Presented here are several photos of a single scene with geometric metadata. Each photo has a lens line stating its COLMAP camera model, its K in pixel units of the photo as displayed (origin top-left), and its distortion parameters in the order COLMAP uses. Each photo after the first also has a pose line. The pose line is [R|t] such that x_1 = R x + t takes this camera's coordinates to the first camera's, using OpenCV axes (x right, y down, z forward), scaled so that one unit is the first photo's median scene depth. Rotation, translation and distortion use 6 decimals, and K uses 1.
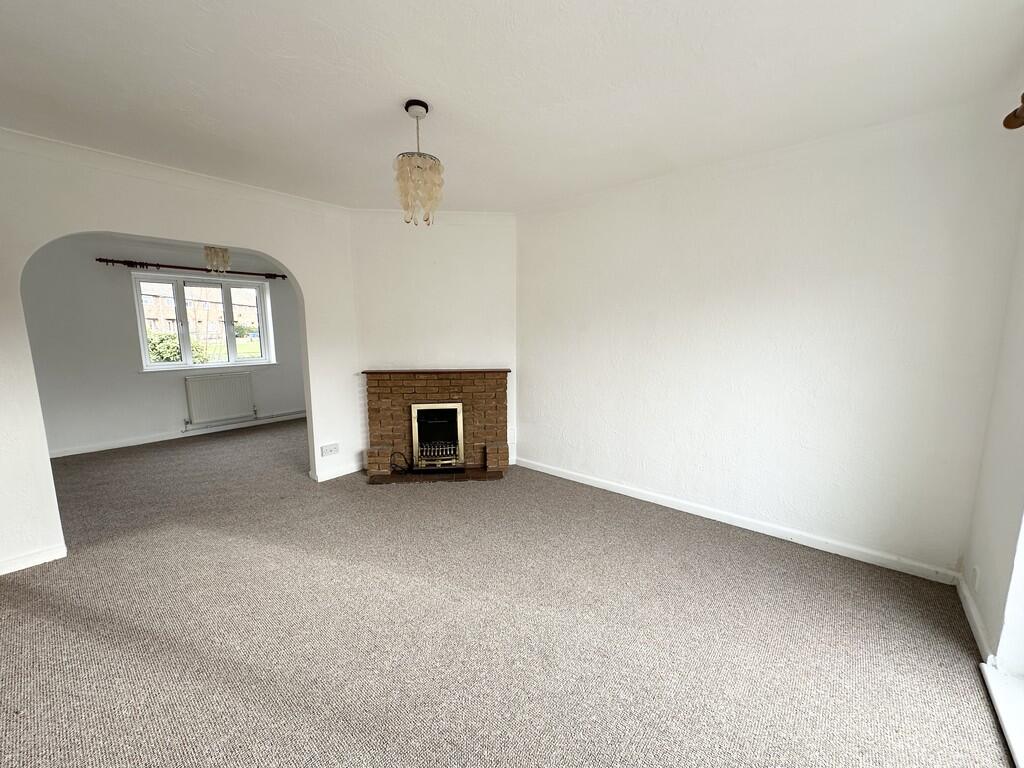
lens RADIAL K [[411.9, 0, 512.0], [0, 411.9, 384.0], [0, 0, 1]] dist [-0.012534, -0.000042]
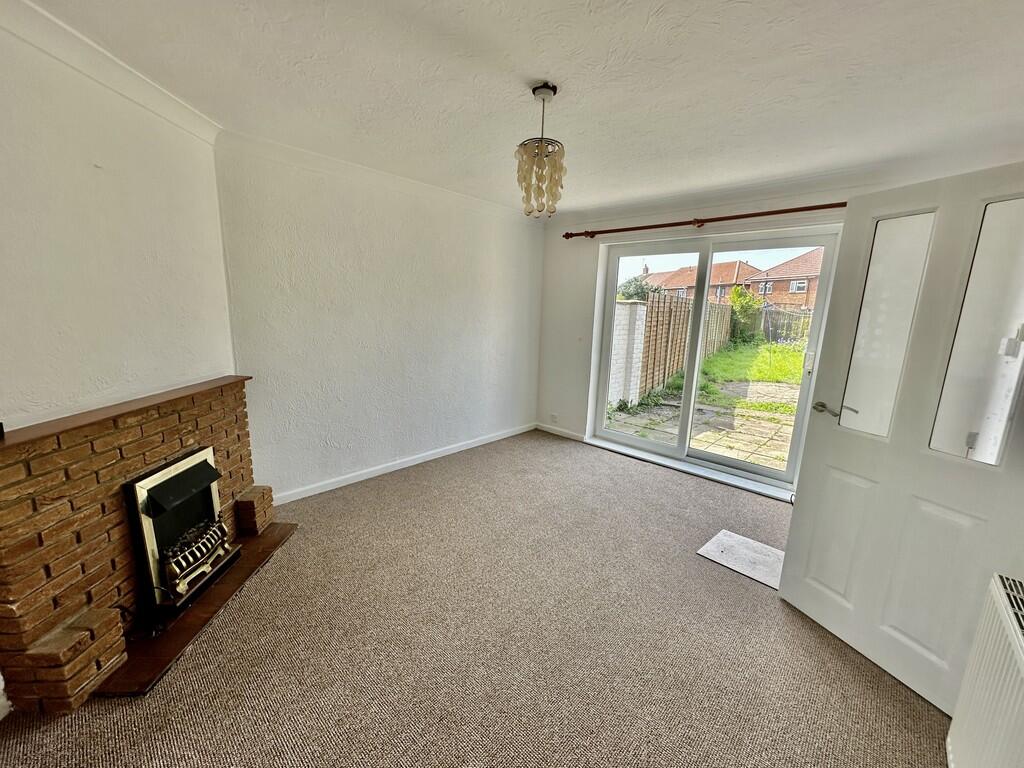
lens RADIAL K [[406.9, 0, 512.8], [0, 406.9, 385.3], [0, 0, 1]] dist [-0.001369, 0.000091]
pose [[0.052351, -0.185135, 0.981318, -0.637149], [0.106733, 0.978074, 0.178829, -0.092721], [-0.992909, 0.095377, 0.070963, 0.537435]]
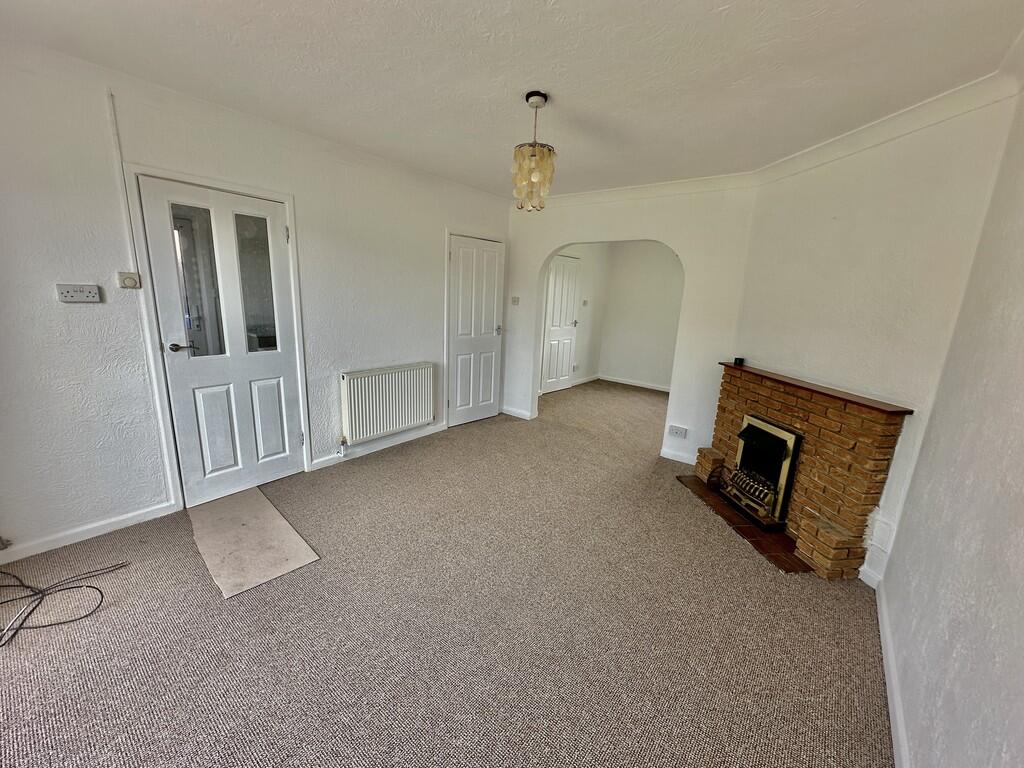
lens RADIAL K [[406.9, 0, 512.8], [0, 406.9, 385.3], [0, 0, 1]] dist [-0.001369, 0.000091]
pose [[0.028262, 0.224883, -0.973976, 0.477433], [-0.186702, 0.958406, 0.215871, -0.086341], [0.982010, 0.175742, 0.069073, 0.500667]]
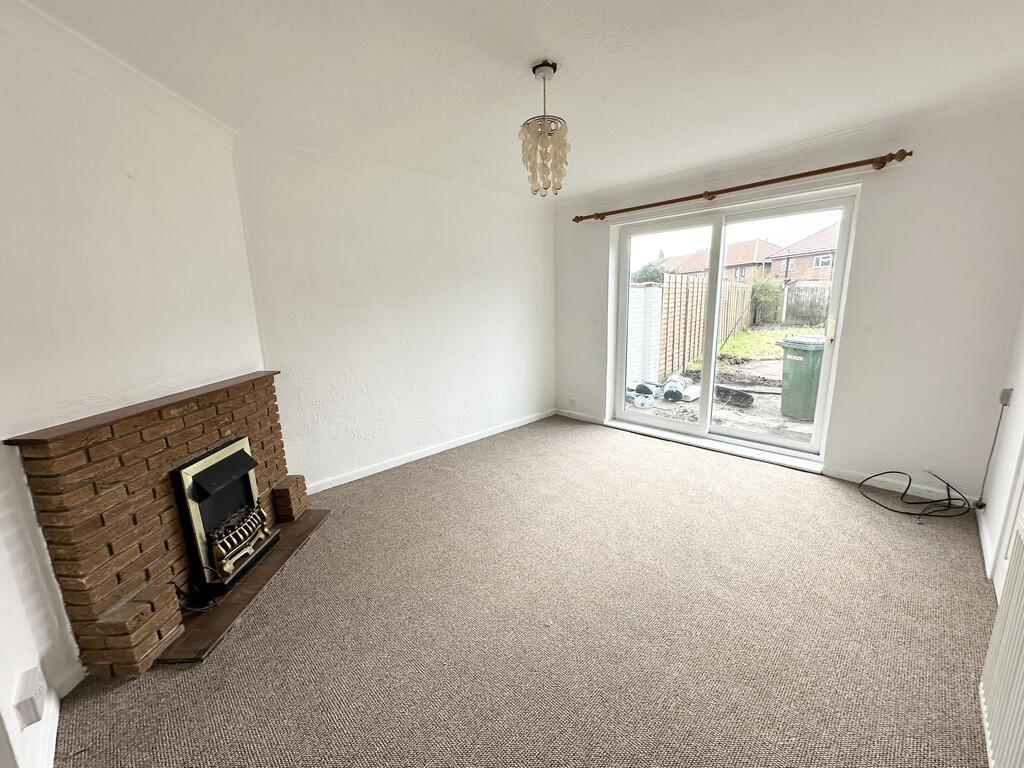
lens RADIAL K [[406.9, 0, 512.8], [0, 406.9, 385.3], [0, 0, 1]] dist [-0.001369, 0.000091]
pose [[0.089061, -0.200885, 0.975558, -0.653897], [0.165033, 0.968888, 0.184445, -0.072408], [-0.982259, 0.144572, 0.119443, 0.535105]]
